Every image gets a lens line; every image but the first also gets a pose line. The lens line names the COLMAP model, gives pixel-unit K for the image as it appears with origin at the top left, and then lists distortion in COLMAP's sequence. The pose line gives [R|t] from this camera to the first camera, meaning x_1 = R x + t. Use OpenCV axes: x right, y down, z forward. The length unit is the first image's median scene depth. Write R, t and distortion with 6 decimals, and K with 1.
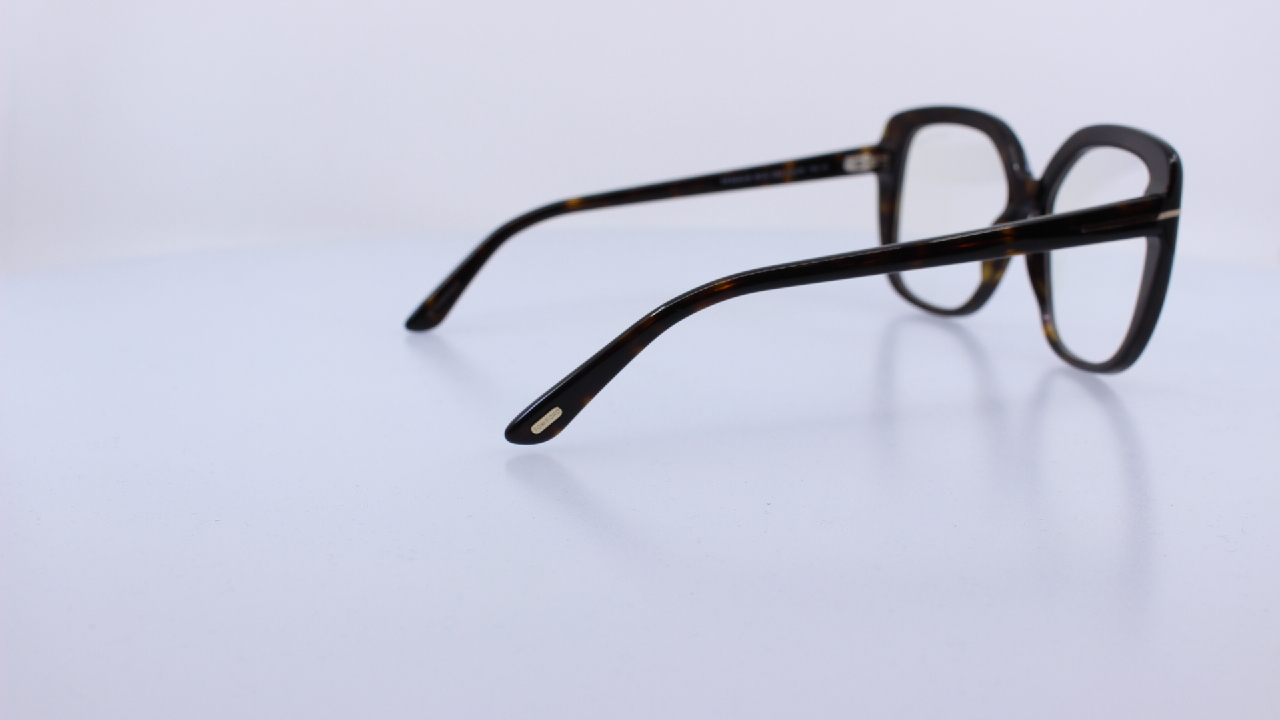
lens RADIAL K [[1606.7, 0, 641.7], [0, 1606.7, 360.7], [0, 0, 1]] dist [-0.162327, 0.000000]
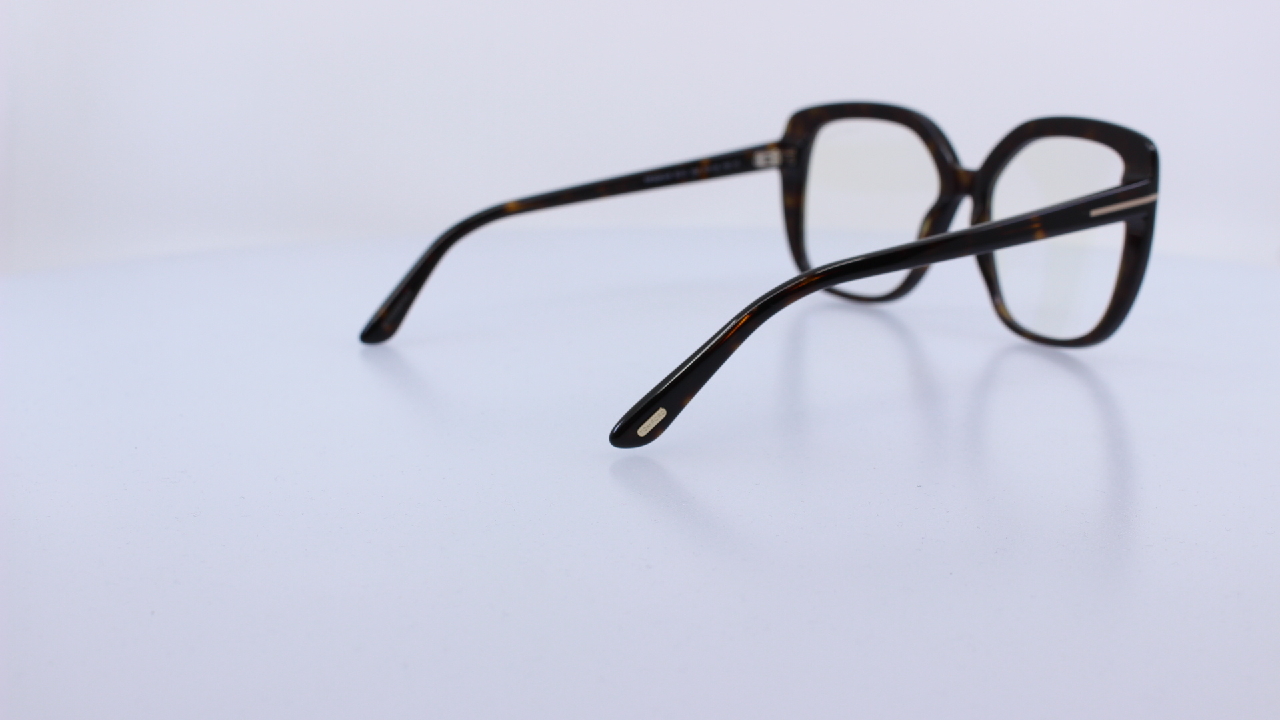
lens RADIAL K [[1606.7, 0, 644.9], [0, 1606.7, 366.8], [0, 0, 1]] dist [-0.162327, 0.000000]
pose [[0.961160, -0.055885, 0.270275, -0.238419], [0.054938, 0.998428, 0.011072, -0.005929], [-0.270469, 0.004207, 0.962719, 0.031131]]
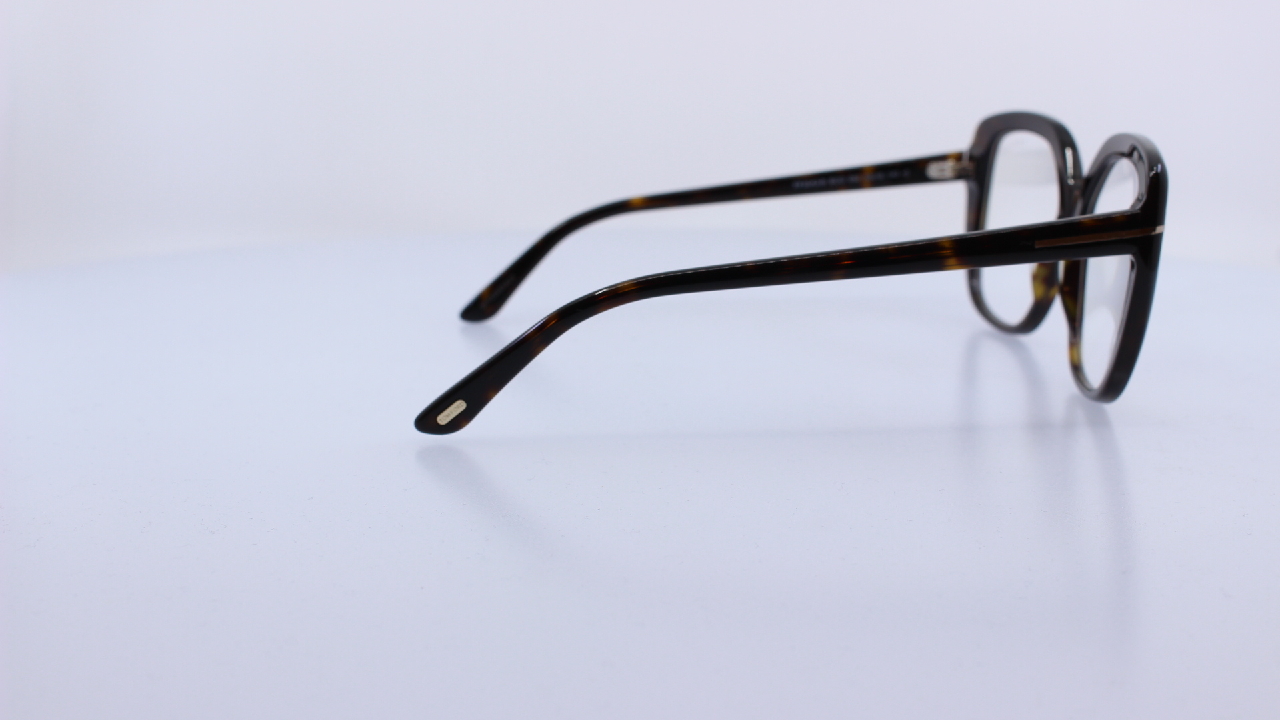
lens RADIAL K [[1606.7, 0, 634.6], [0, 1606.7, 354.4], [0, 0, 1]] dist [-0.162327, 0.000000]
pose [[0.960241, 0.053702, -0.273958, 0.238850], [-0.054668, 0.998496, 0.004114, -0.007446], [0.273767, 0.011026, 0.961733, 0.034751]]
